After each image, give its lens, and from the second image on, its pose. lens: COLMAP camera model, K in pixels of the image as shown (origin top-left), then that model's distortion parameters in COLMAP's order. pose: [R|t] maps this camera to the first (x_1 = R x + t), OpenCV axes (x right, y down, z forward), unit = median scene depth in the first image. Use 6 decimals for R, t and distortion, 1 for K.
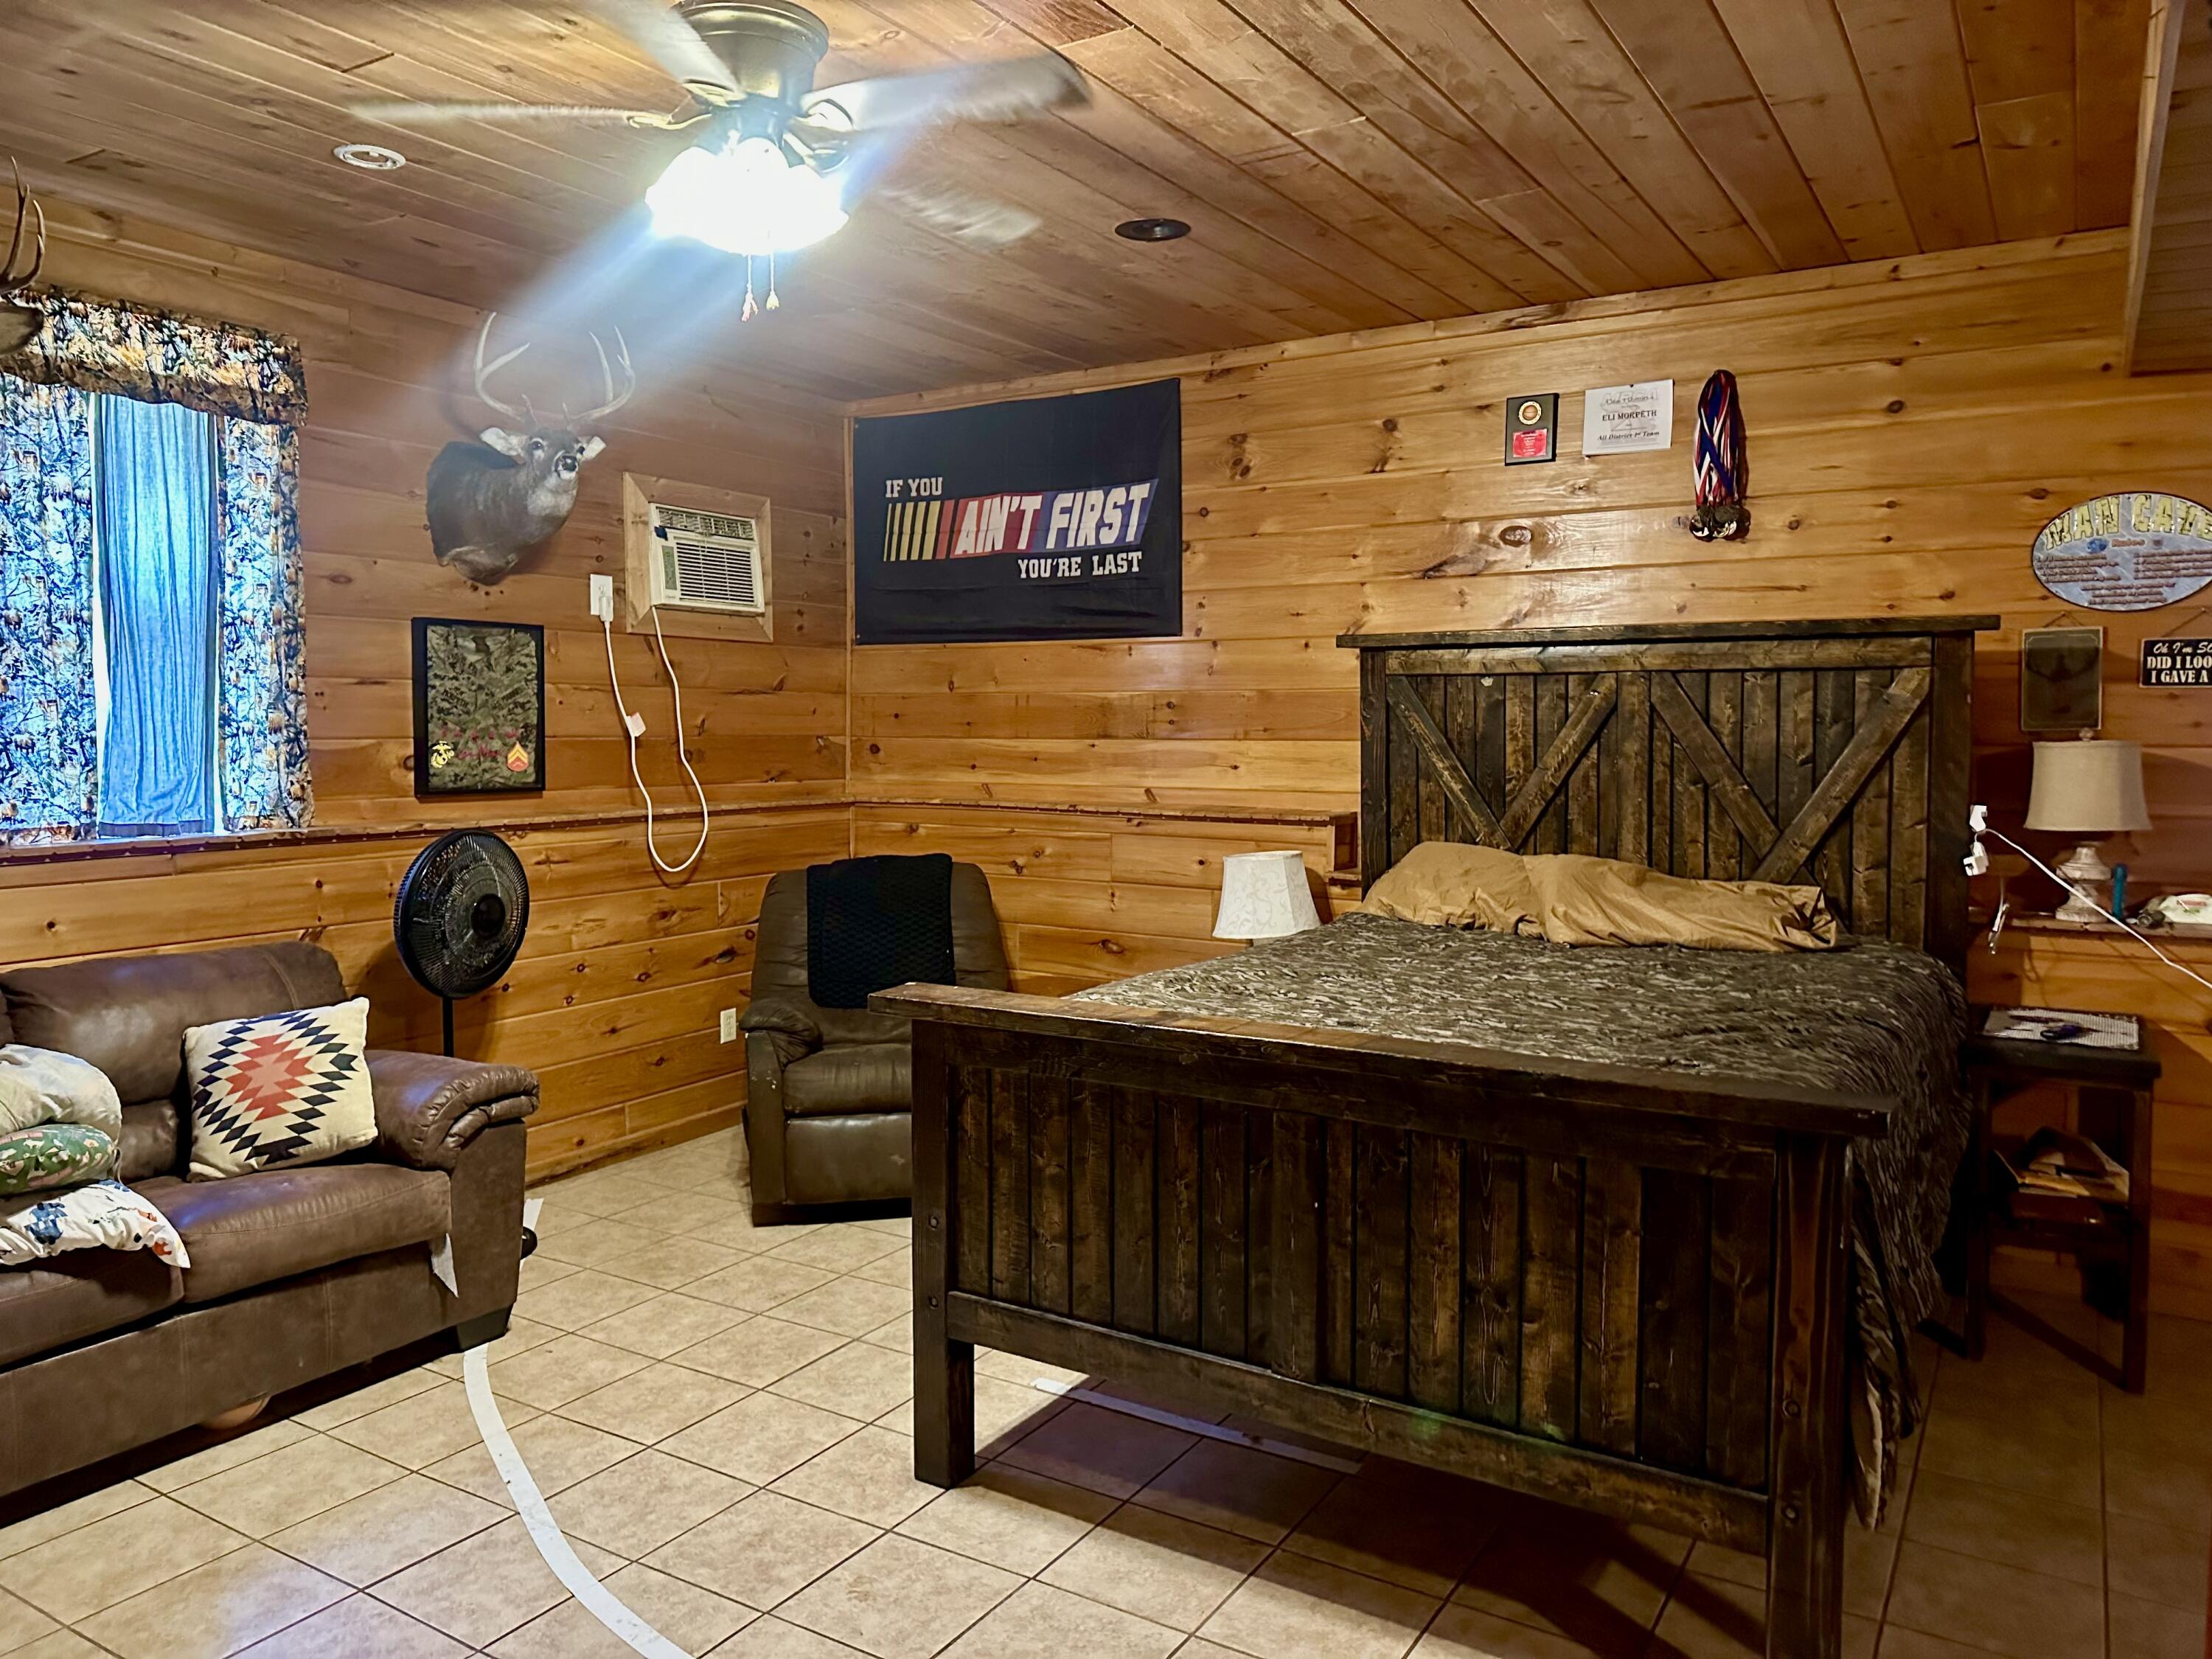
lens RADIAL K [[1535.9, 0, 1141.5], [0, 1535.9, 870.1], [0, 0, 1]] dist [0.060561, -0.075105]
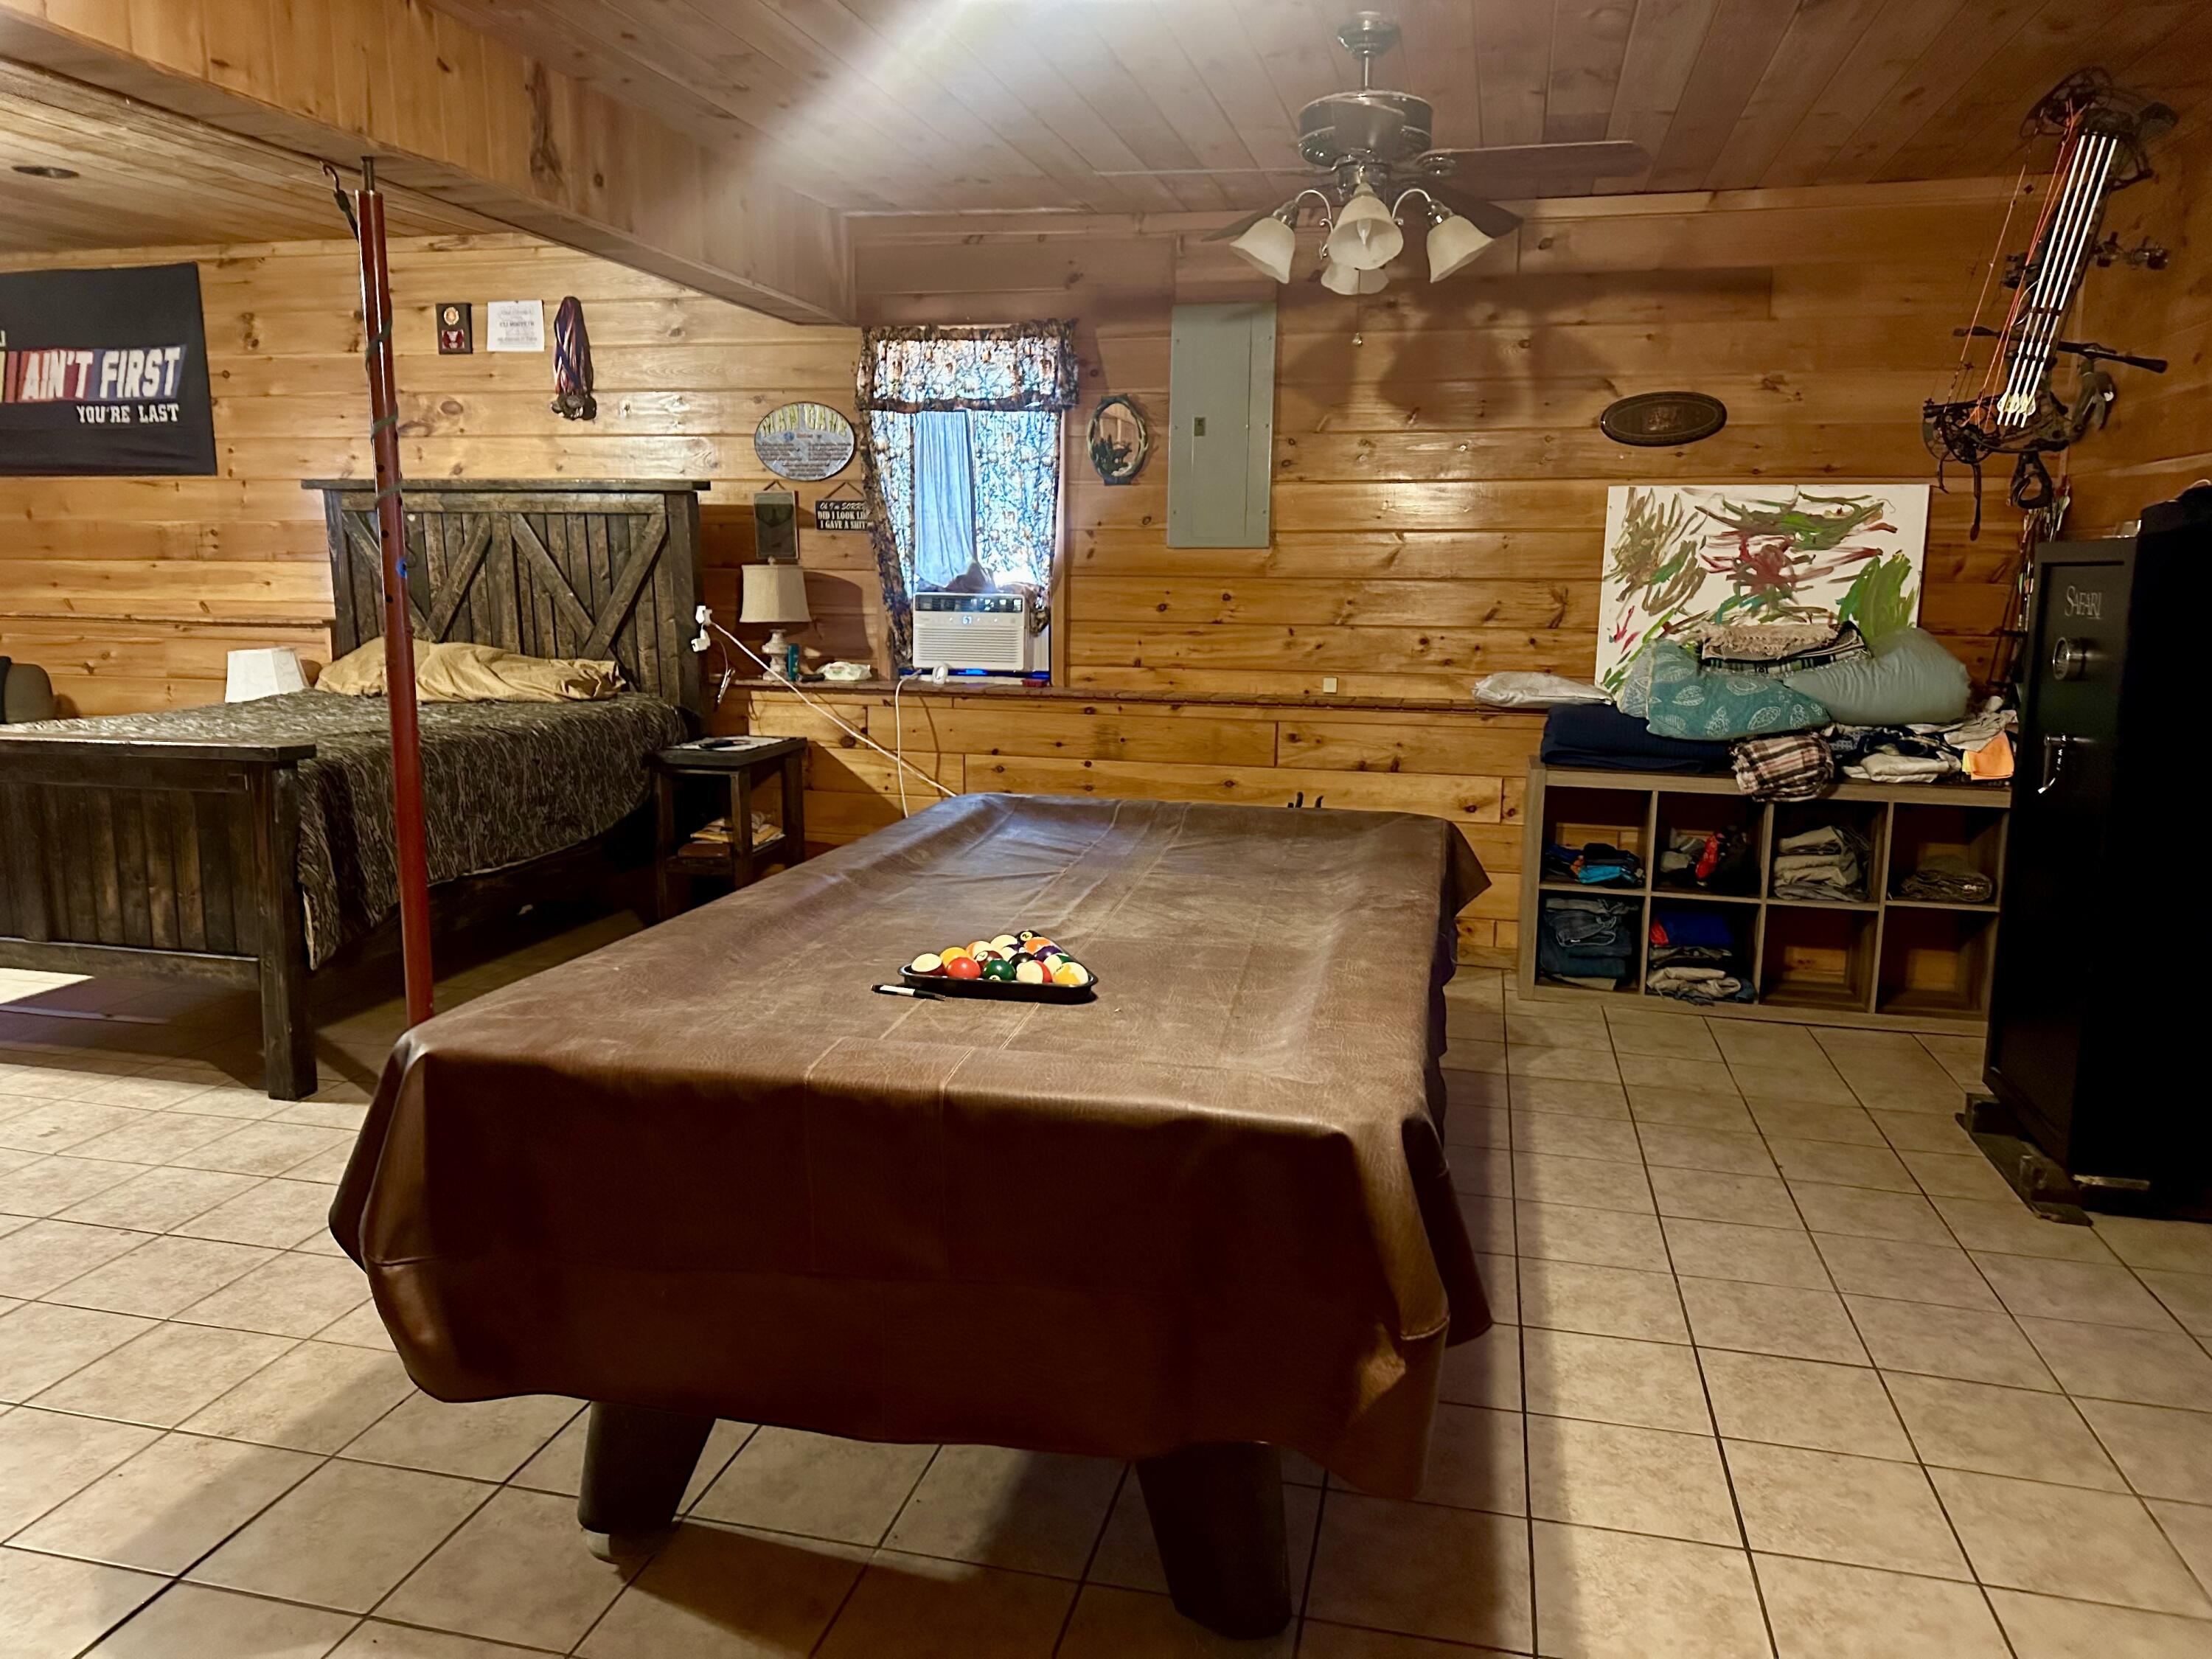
lens RADIAL K [[1535.9, 0, 1132.3], [0, 1535.9, 835.8], [0, 0, 1]] dist [0.060561, -0.075105]
pose [[0.947473, -0.052497, 0.315498, 0.396499], [0.025370, 0.995665, 0.089482, 0.053233], [-0.318828, -0.076777, 0.944698, -0.545998]]
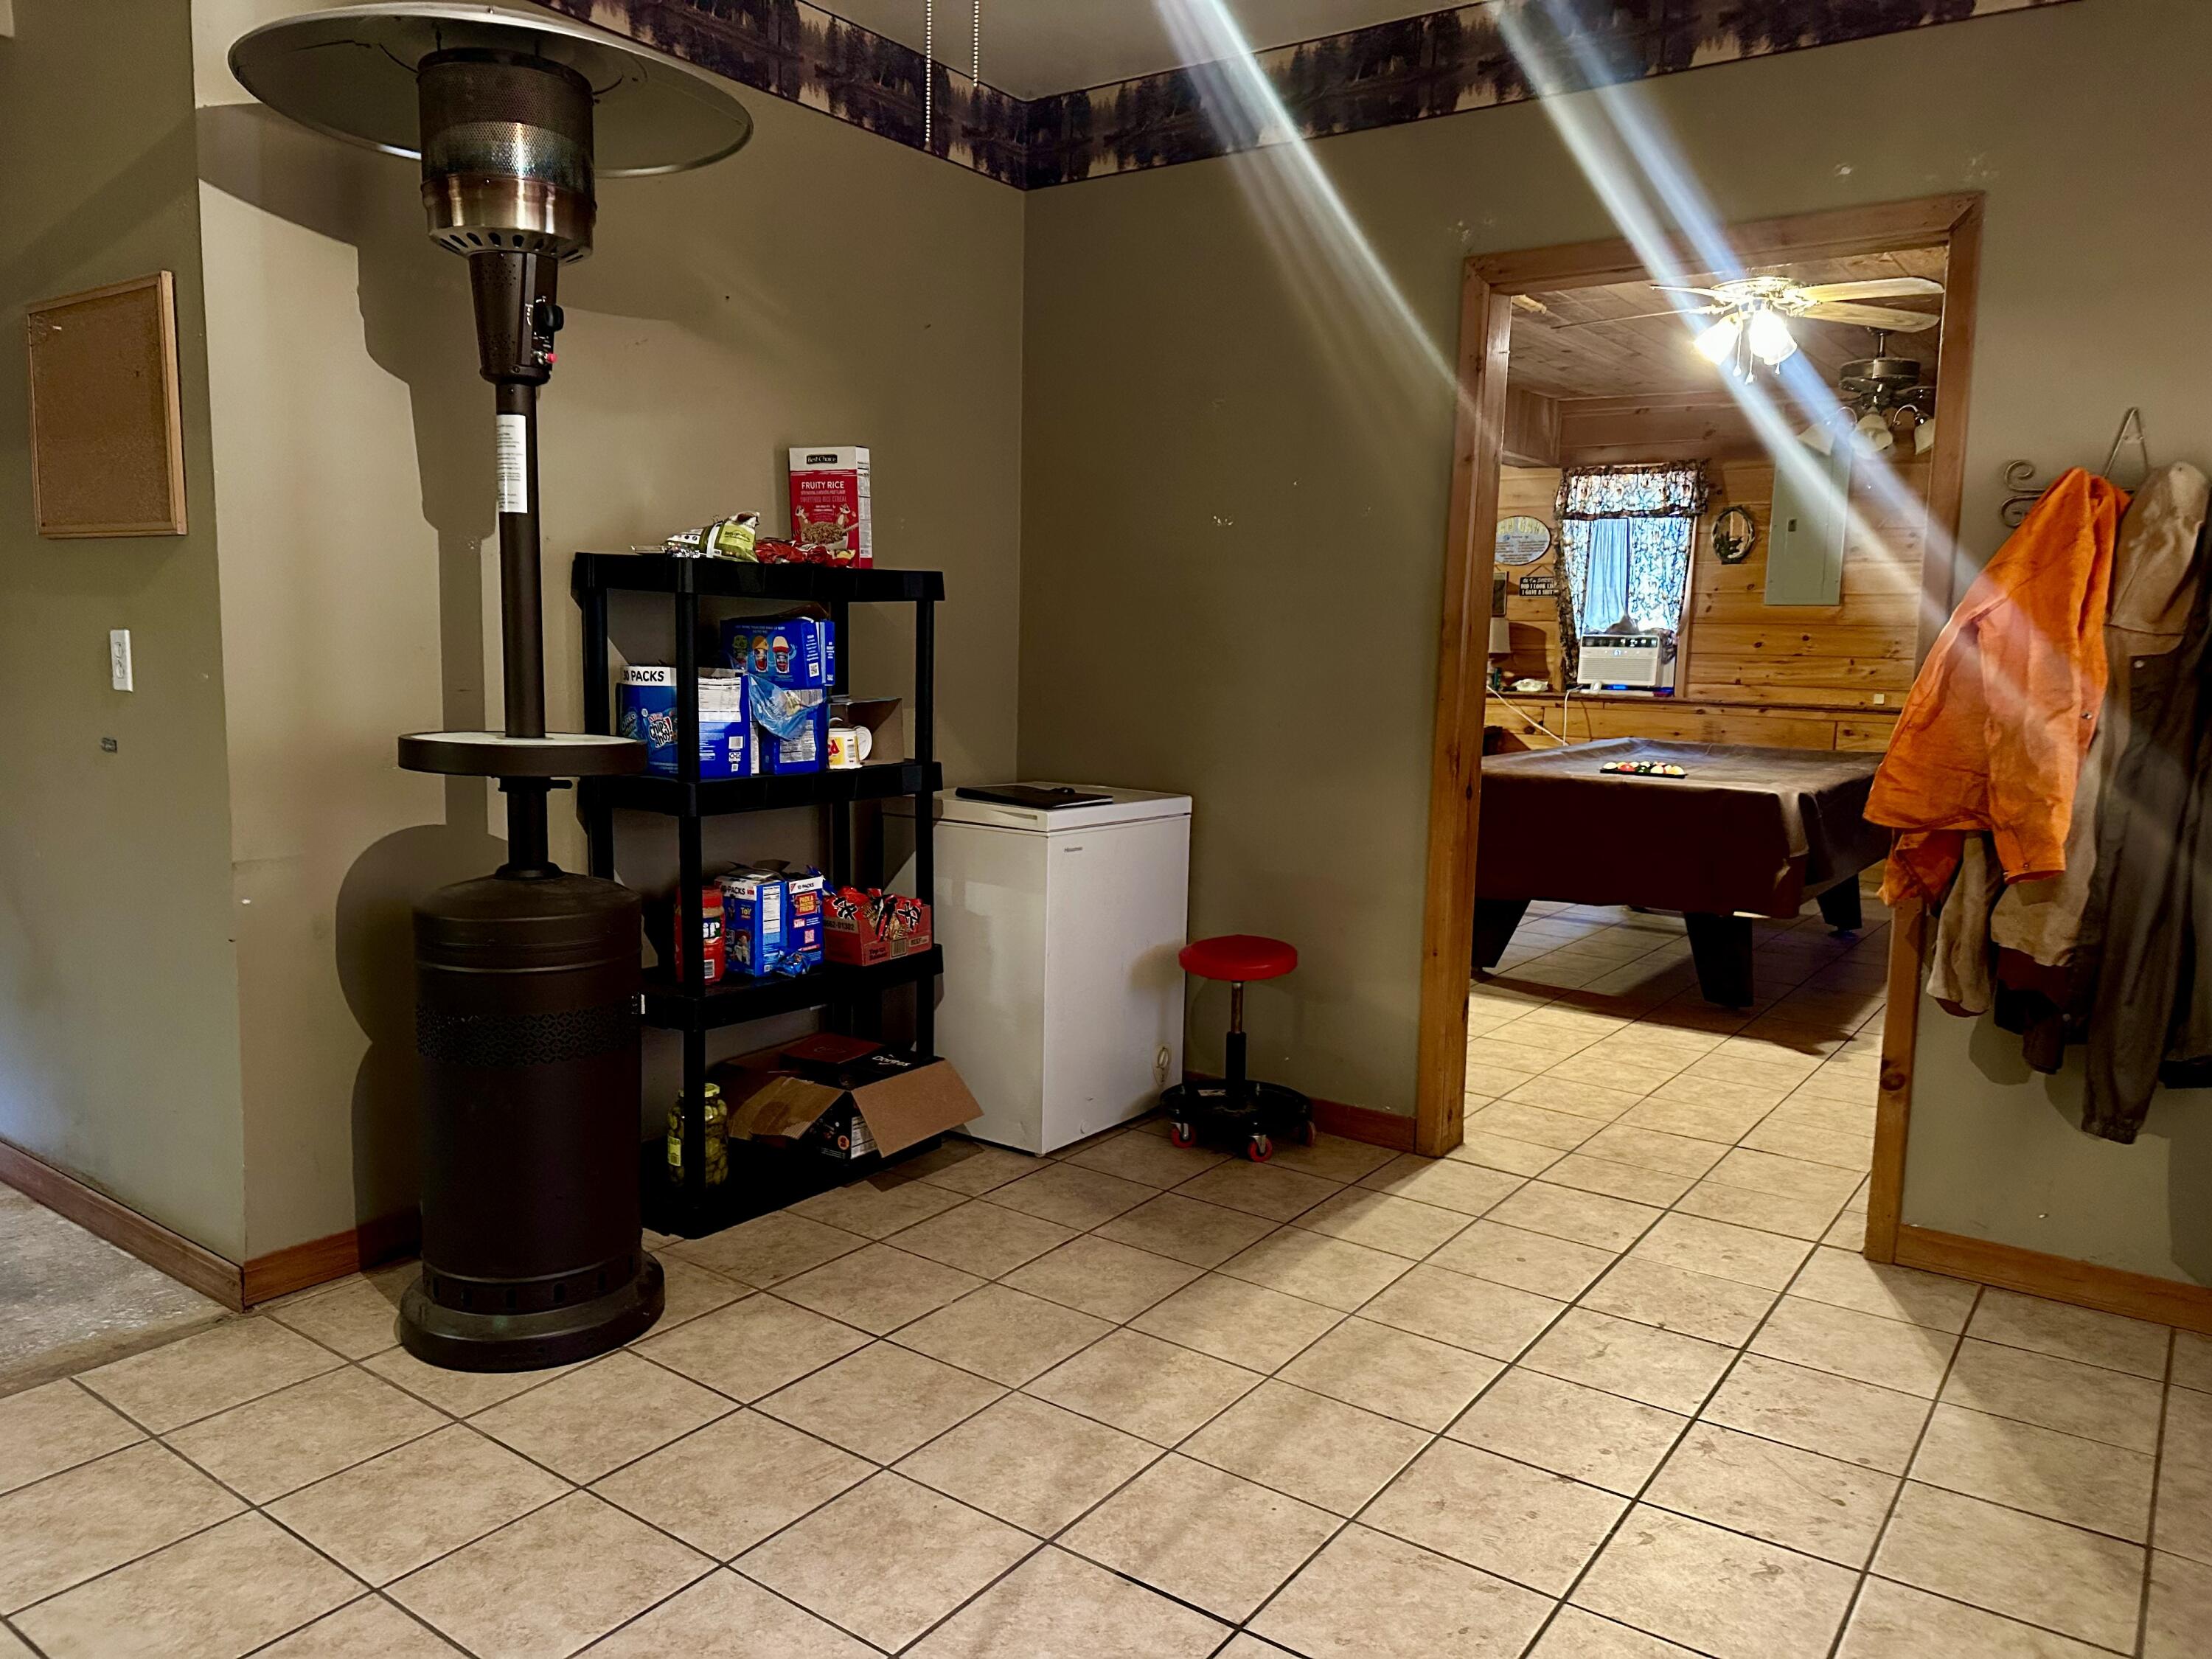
lens RADIAL K [[1535.9, 0, 1090.6], [0, 1535.9, 823.3], [0, 0, 1]] dist [0.060561, -0.075105]
pose [[0.995977, 0.025686, -0.085850, 0.156863], [-0.022857, 0.999168, 0.033774, 0.164737], [0.086646, -0.031676, 0.995735, -1.405698]]
